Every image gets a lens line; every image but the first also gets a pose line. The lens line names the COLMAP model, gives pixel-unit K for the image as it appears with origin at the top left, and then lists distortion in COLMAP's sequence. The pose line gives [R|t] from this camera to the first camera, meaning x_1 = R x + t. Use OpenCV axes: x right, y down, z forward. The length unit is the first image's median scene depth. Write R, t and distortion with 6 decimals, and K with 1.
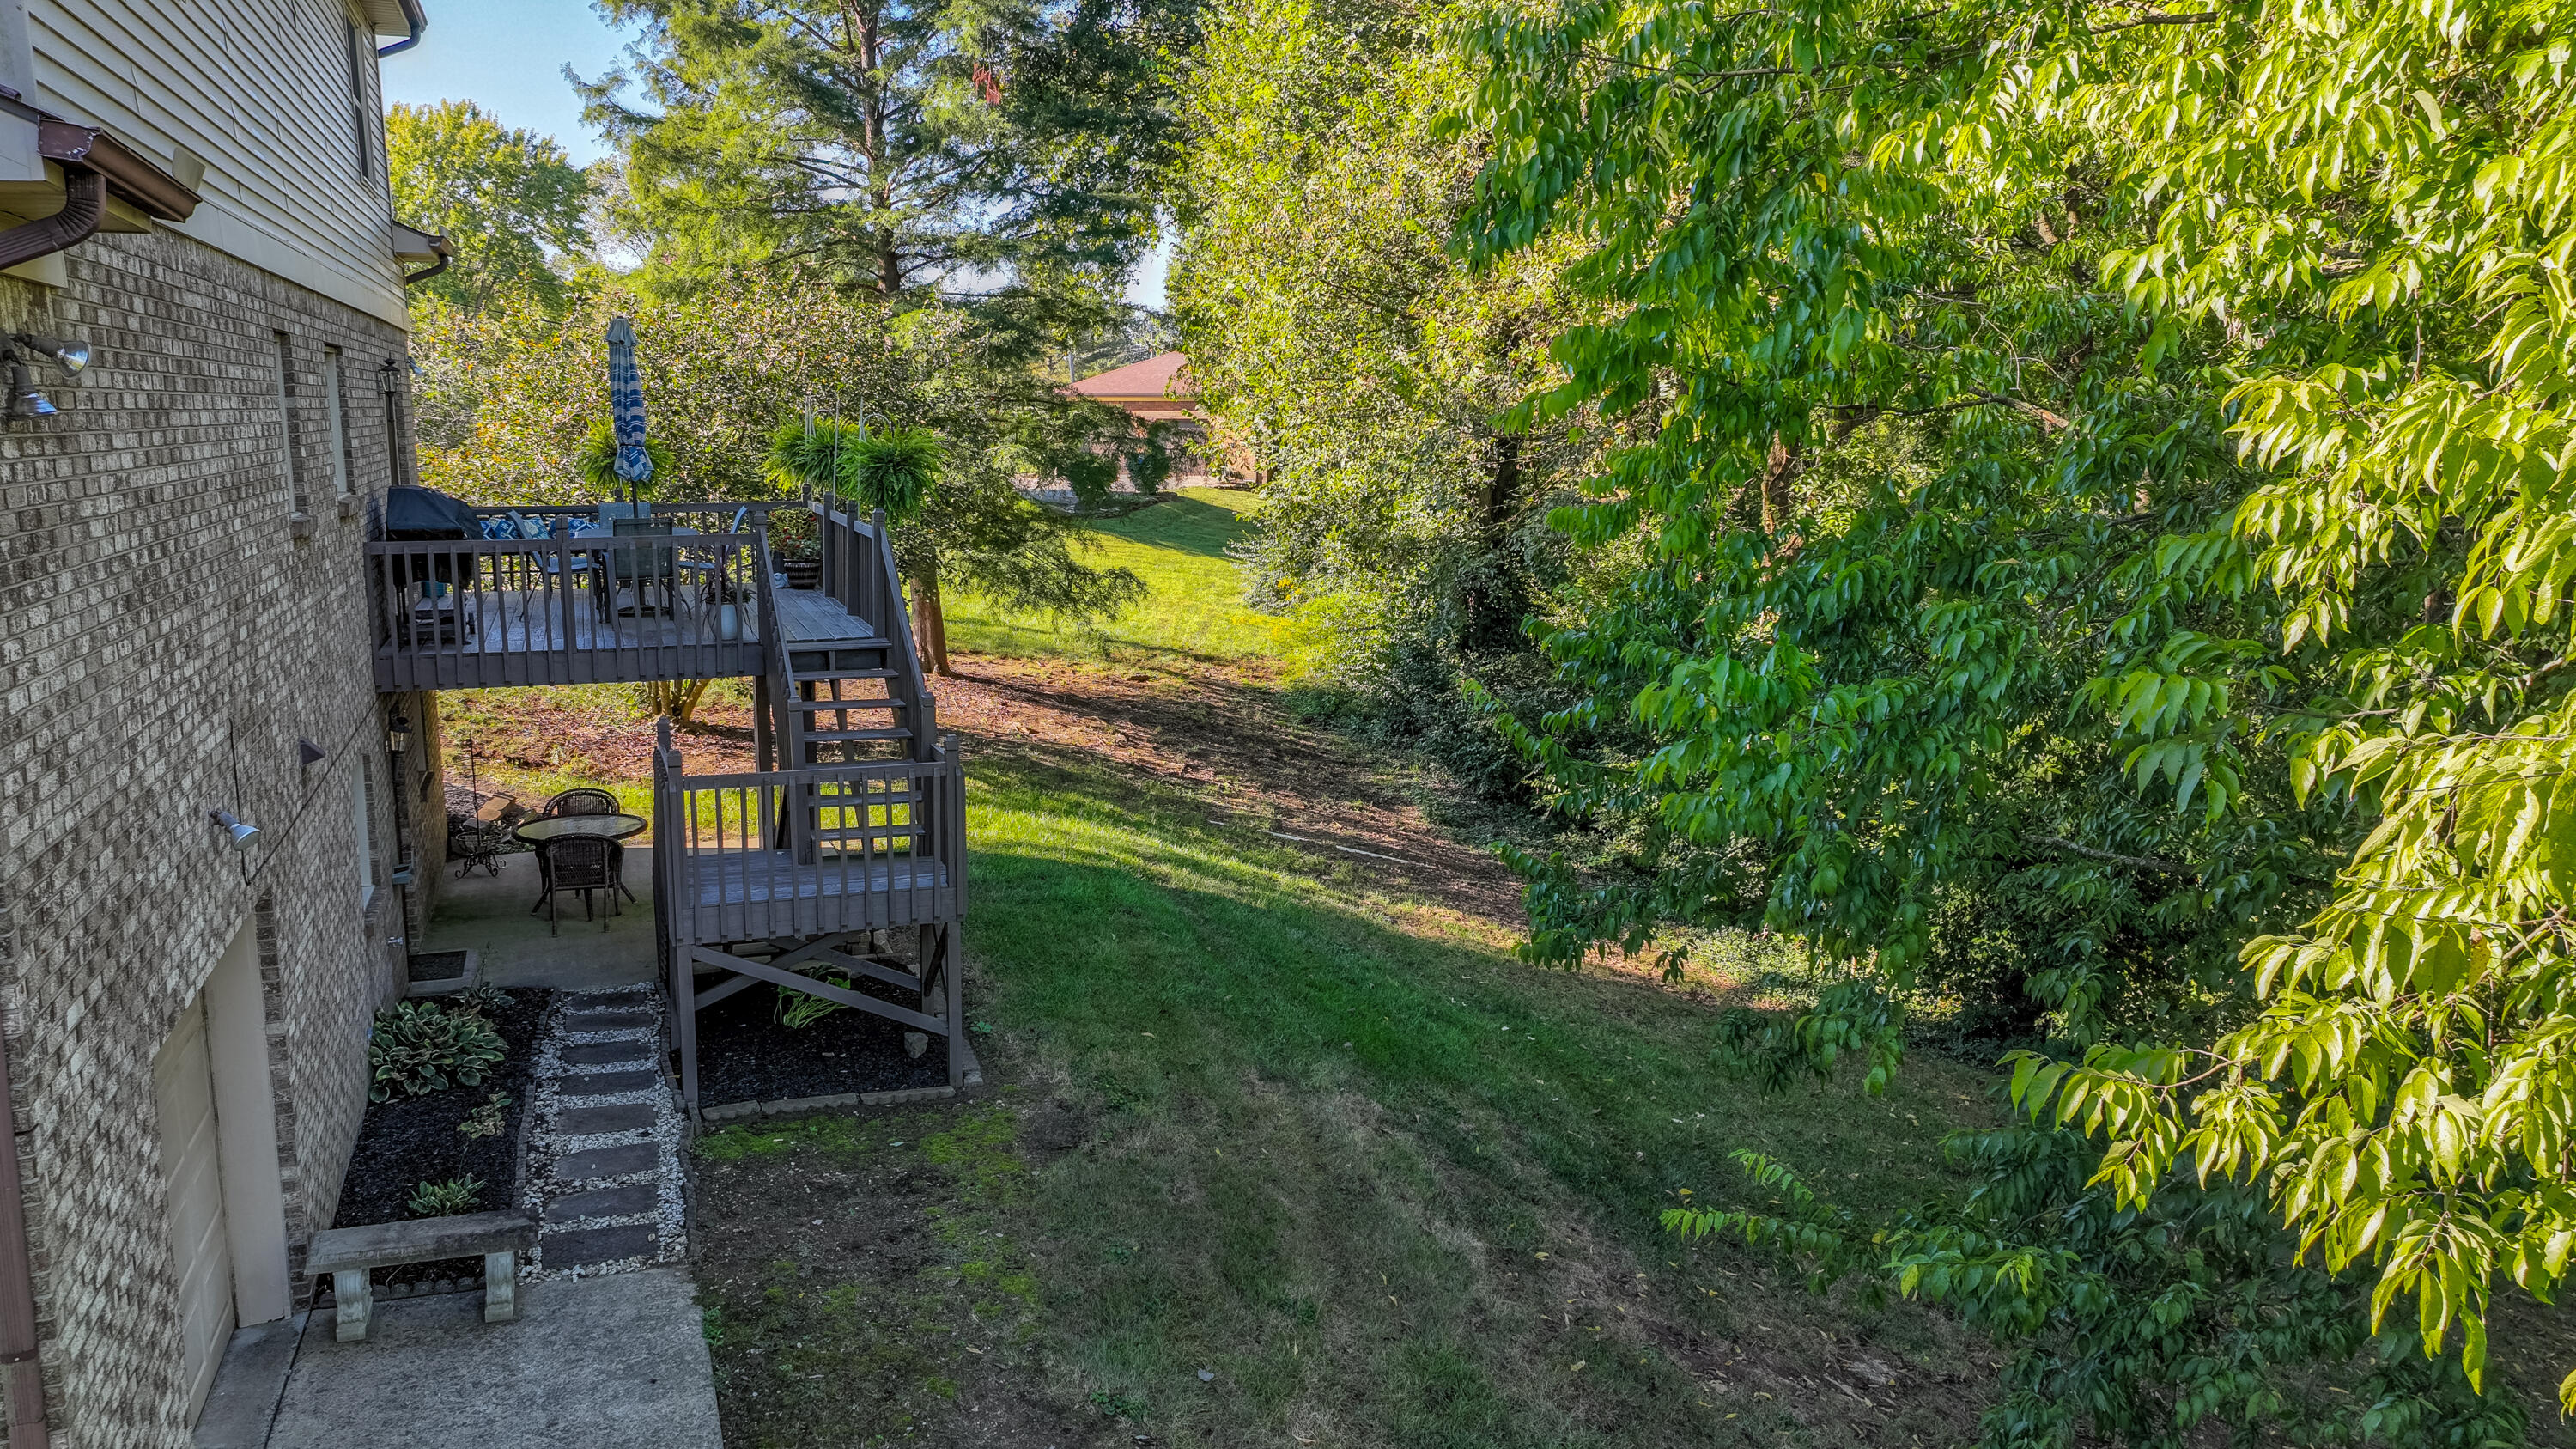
lens RADIAL K [[1814.3, 0, 1275.8], [0, 1814.3, 709.4], [0, 0, 1]] dist [0.012617, -0.006540]
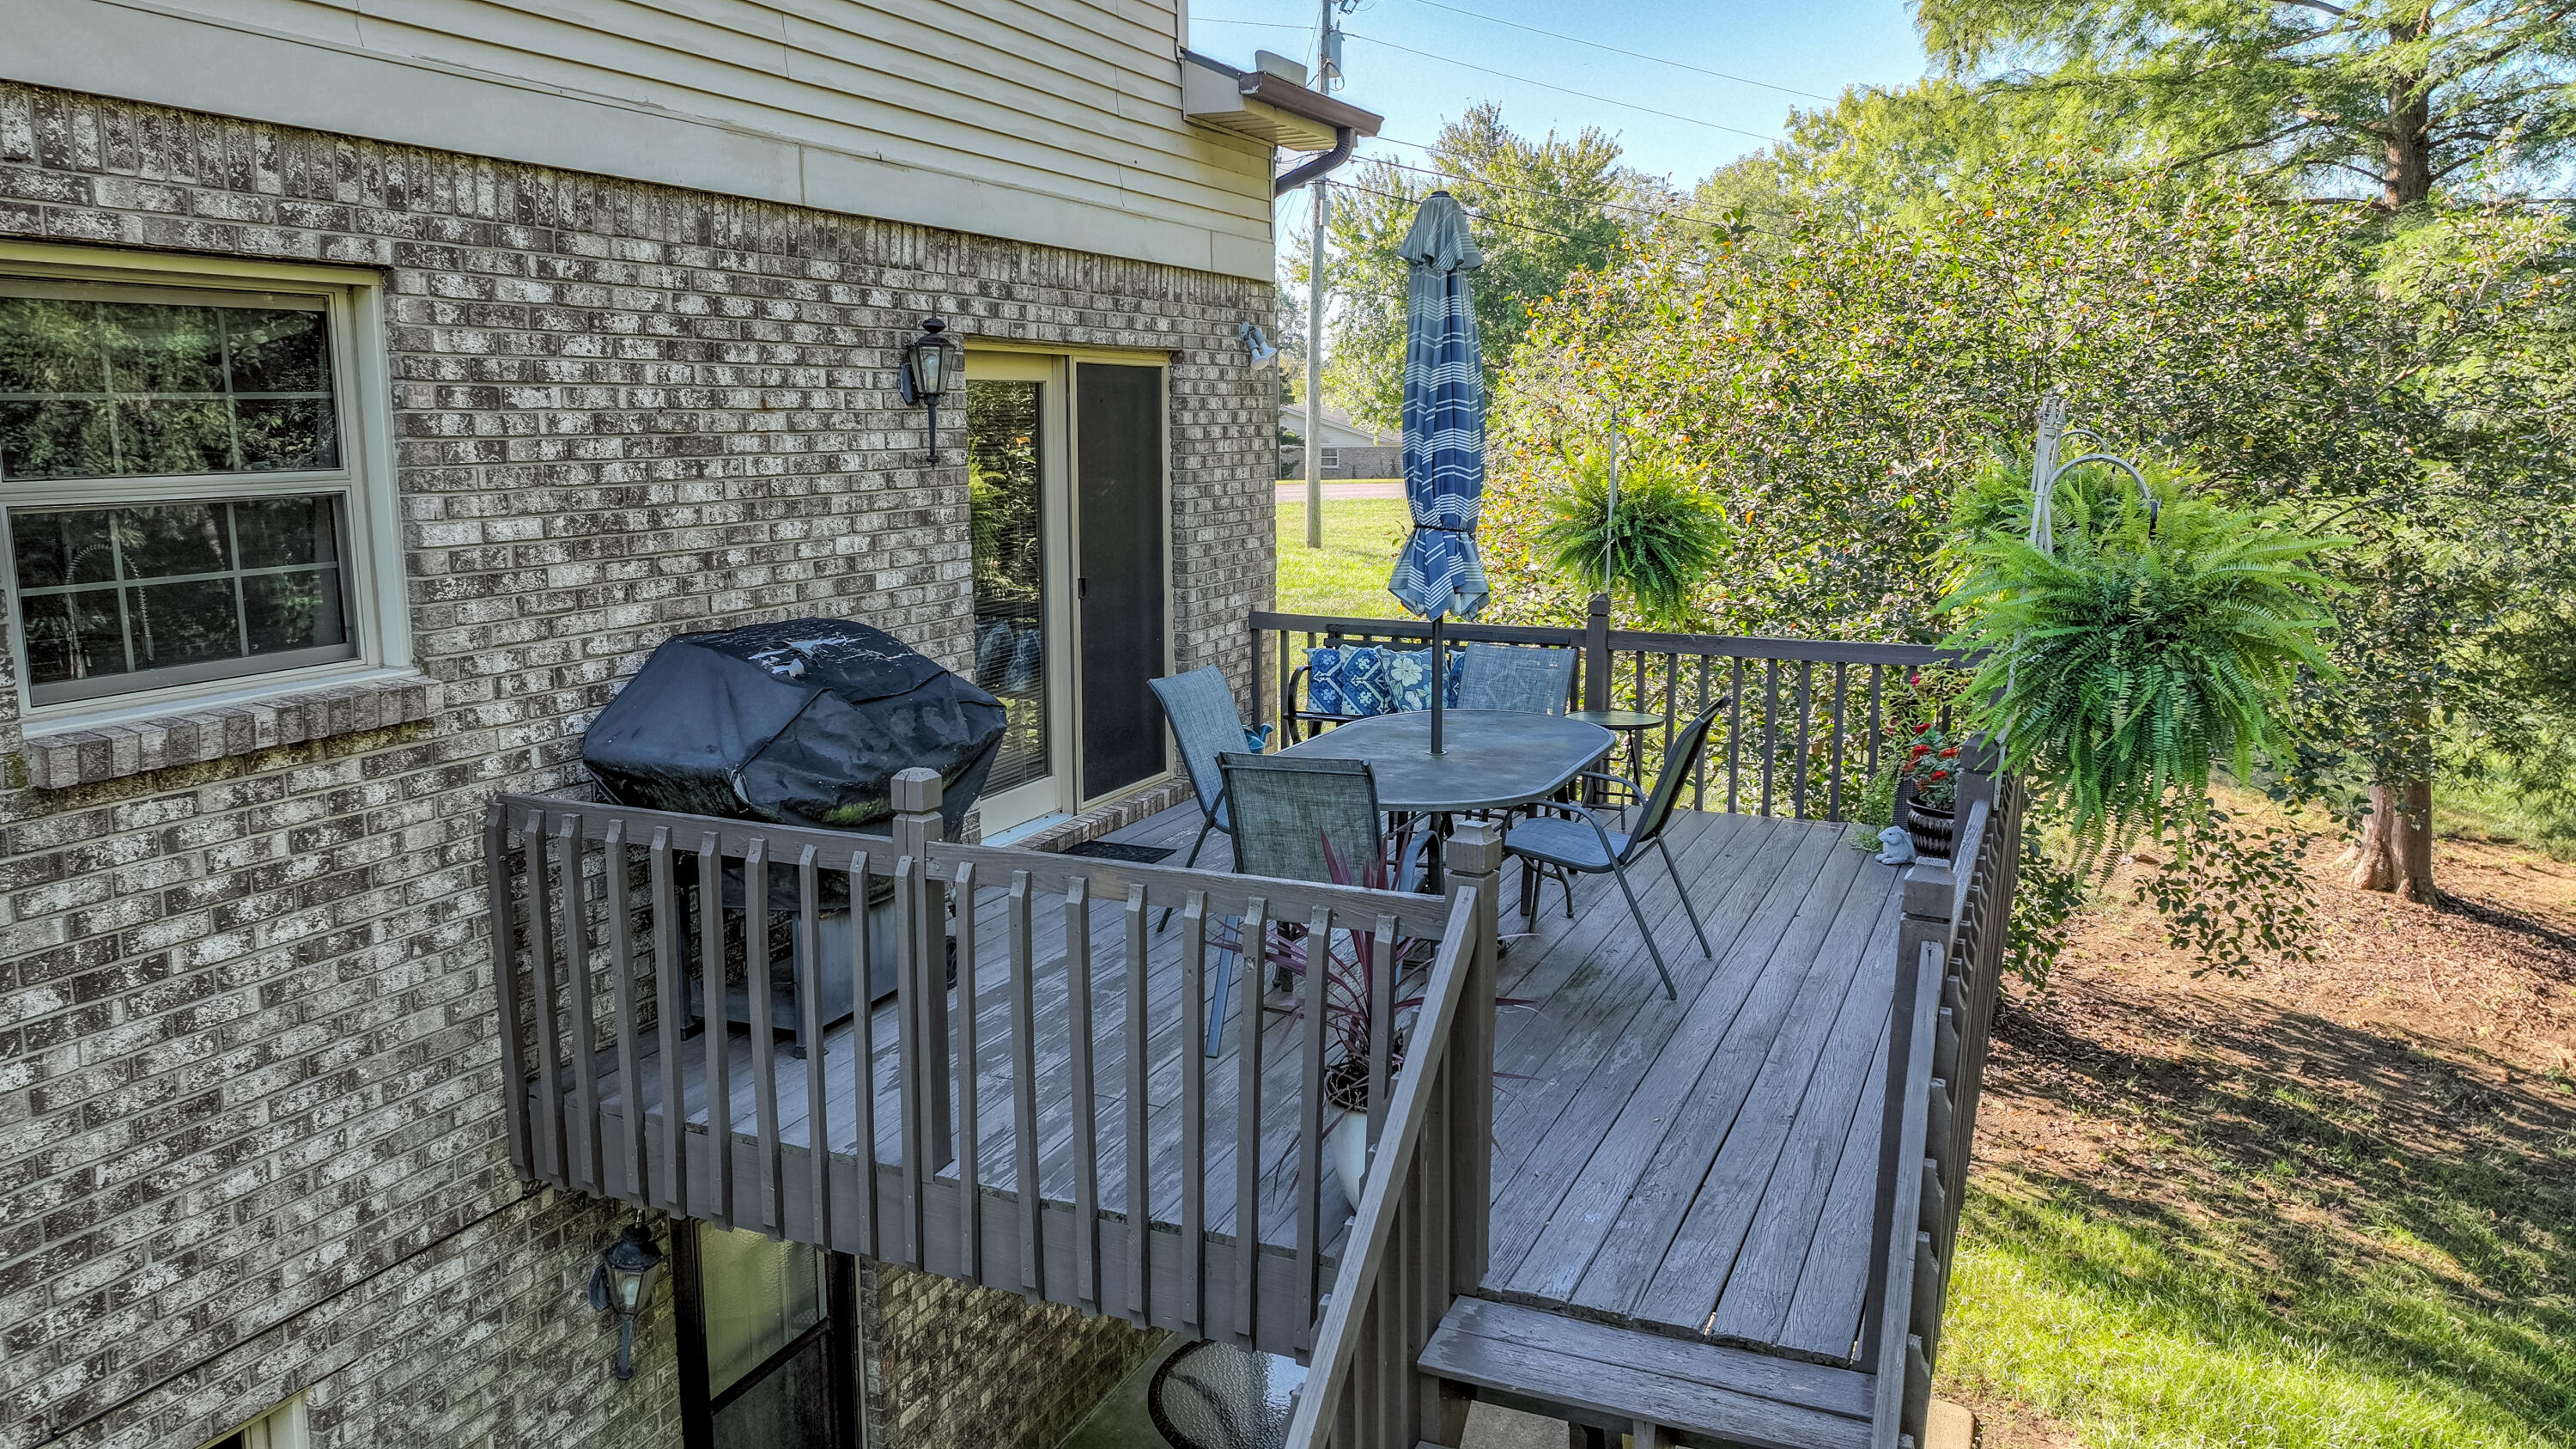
lens RADIAL K [[1814.3, 0, 1301.4], [0, 1814.3, 724.6], [0, 0, 1]] dist [0.012617, -0.006540]
pose [[0.720482, 0.113132, -0.684183, -0.151446], [-0.109567, 0.992782, 0.048781, -0.169467], [0.684764, 0.039818, 0.727677, 0.995946]]
